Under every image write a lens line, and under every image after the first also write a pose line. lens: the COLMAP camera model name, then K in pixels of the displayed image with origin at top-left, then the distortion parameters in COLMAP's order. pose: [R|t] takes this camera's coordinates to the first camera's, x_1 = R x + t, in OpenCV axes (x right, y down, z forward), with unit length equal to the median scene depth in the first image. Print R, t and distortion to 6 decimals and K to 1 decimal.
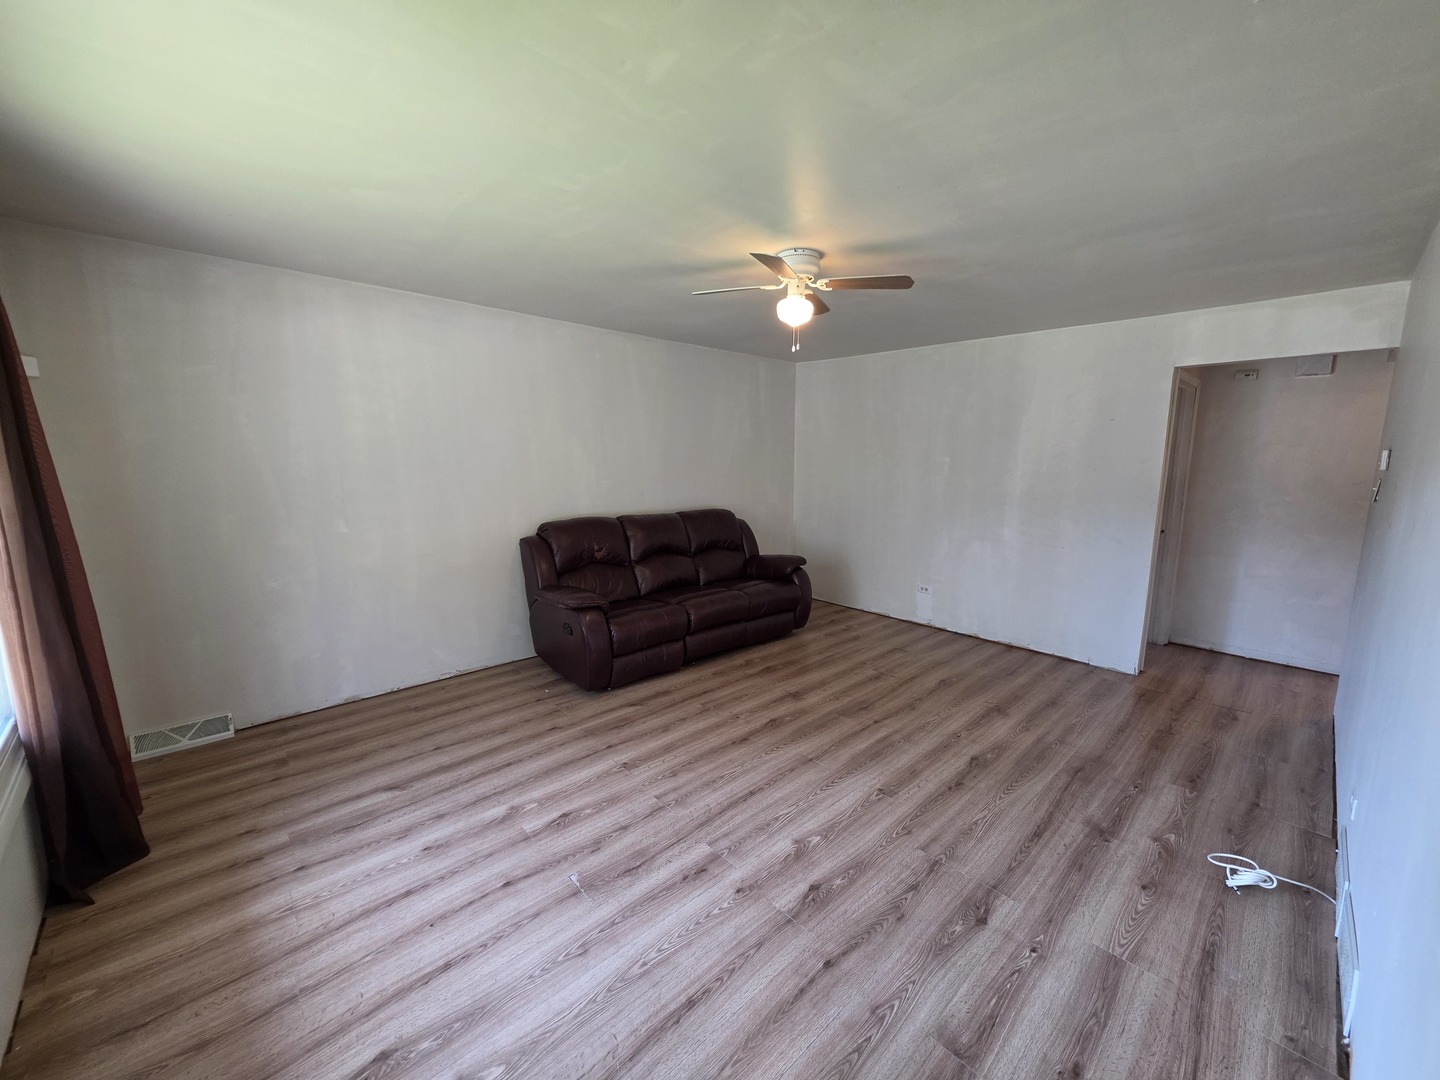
lens RADIAL K [[575.4, 0, 718.2], [0, 575.4, 523.1], [0, 0, 1]] dist [-0.001562, 0.000349]
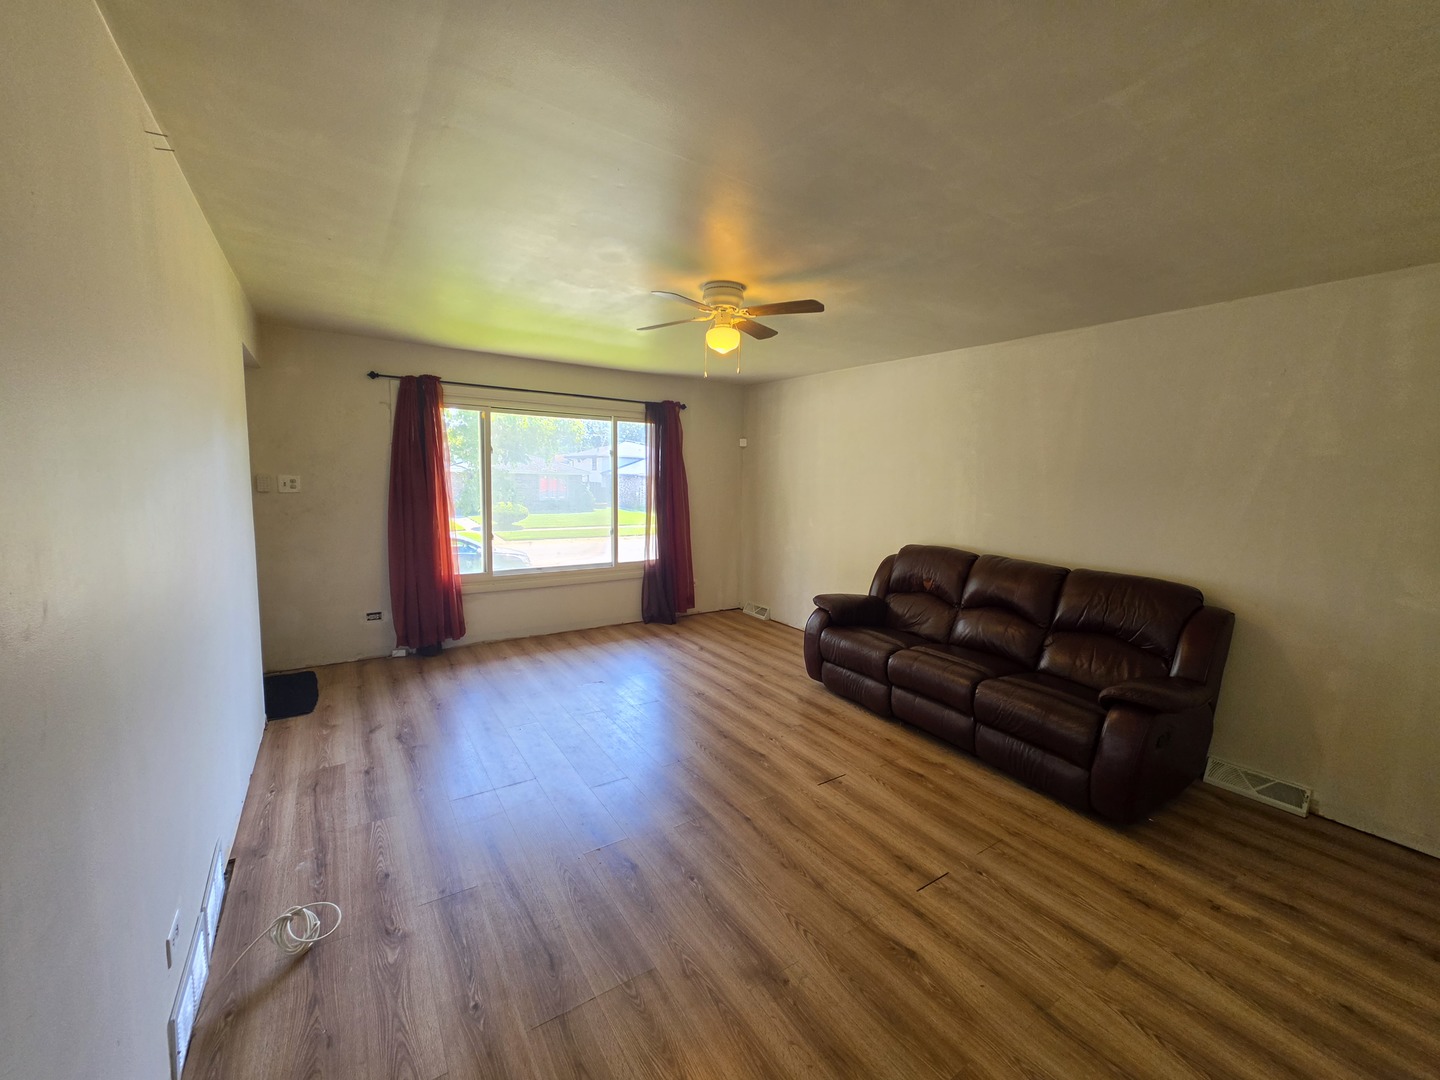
lens RADIAL K [[575.4, 0, 718.2], [0, 575.4, 523.1], [0, 0, 1]] dist [-0.001562, 0.000349]
pose [[-0.162450, 0.072805, -0.984027, 1.016282], [-0.148697, 0.984079, 0.097357, -0.110043], [0.975448, 0.162137, -0.149037, 1.028203]]
